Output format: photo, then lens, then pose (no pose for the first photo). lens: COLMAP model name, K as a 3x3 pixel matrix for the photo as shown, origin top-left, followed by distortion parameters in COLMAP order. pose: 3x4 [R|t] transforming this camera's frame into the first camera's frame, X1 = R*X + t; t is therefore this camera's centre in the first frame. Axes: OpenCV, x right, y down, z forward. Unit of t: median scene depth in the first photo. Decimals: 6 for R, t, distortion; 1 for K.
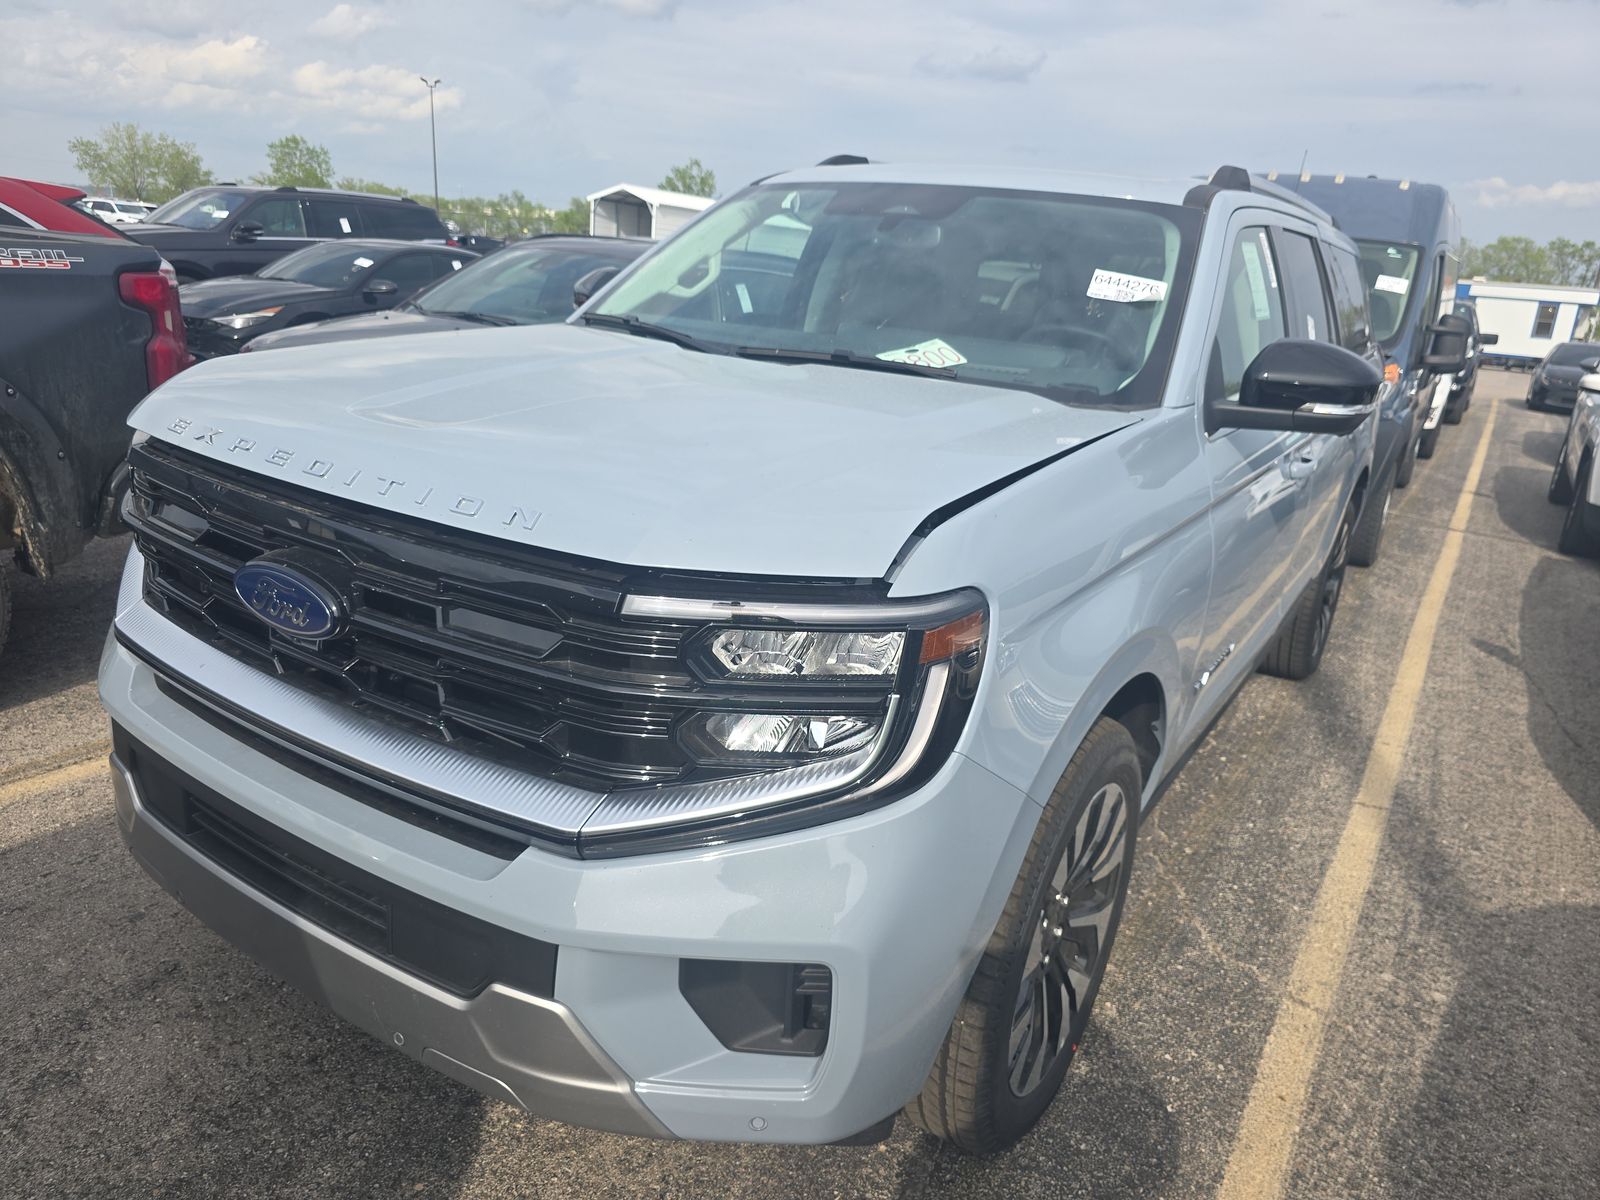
lens RADIAL K [[1080.1, 0, 799.4], [0, 1080.1, 570.6], [0, 0, 1]] dist [0.047946, -0.049936]
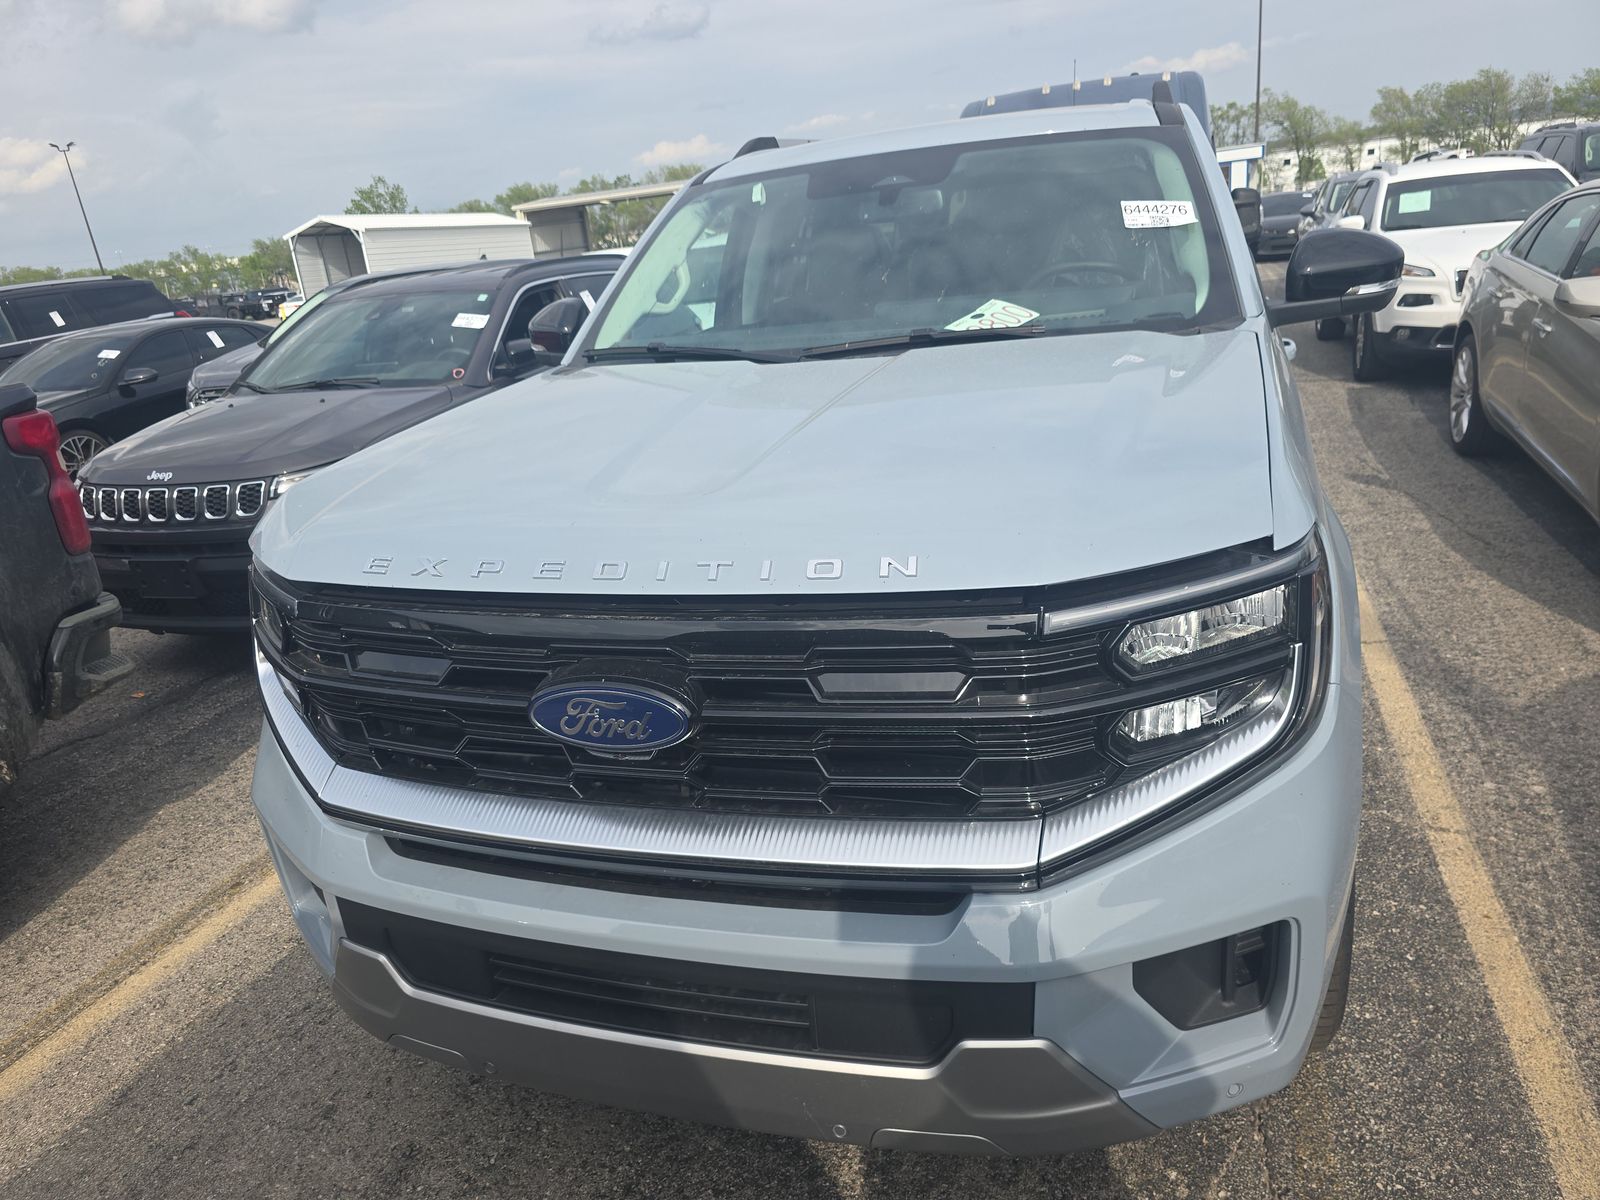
lens RADIAL K [[1080.1, 0, 799.4], [0, 1080.1, 570.6], [0, 0, 1]] dist [0.047946, -0.049936]
pose [[0.953021, -0.246200, 0.176455, -0.294371], [0.242012, 0.969219, 0.045220, -0.062035], [-0.182157, -0.000392, 0.983269, 0.048706]]
